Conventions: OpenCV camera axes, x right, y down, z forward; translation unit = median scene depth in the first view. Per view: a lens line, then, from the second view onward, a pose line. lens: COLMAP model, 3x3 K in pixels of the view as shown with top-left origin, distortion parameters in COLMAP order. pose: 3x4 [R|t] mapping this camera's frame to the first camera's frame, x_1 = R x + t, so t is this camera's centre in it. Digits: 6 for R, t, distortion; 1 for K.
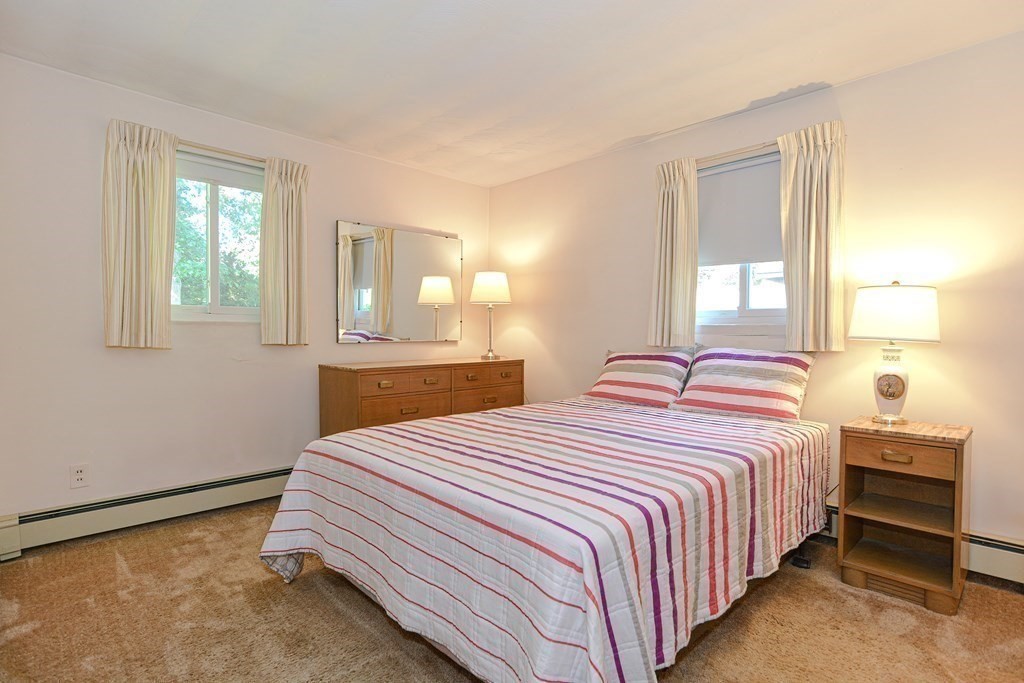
lens RADIAL K [[512.5, 0, 519.6], [0, 512.5, 344.0], [0, 0, 1]] dist [-0.015819, 0.005185]
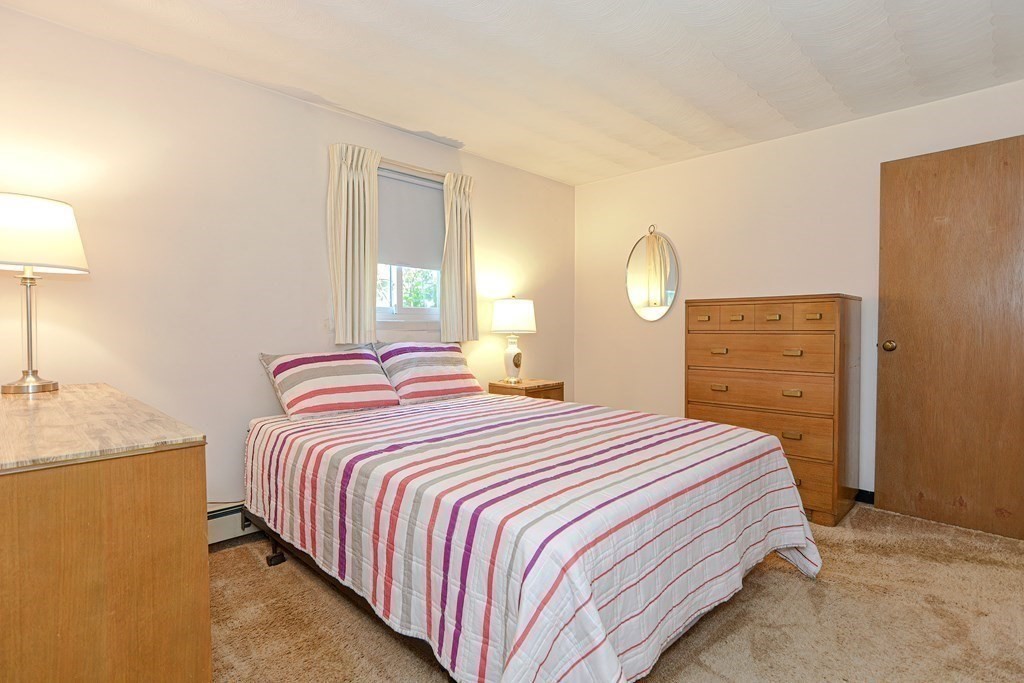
lens RADIAL K [[512.5, 0, 534.9], [0, 512.5, 318.0], [0, 0, 1]] dist [-0.015819, 0.005185]
pose [[-0.045440, -0.003301, 0.998962, -0.786720], [0.009807, 0.999945, 0.003750, -0.049503], [-0.998919, 0.009967, -0.045405, 0.858822]]
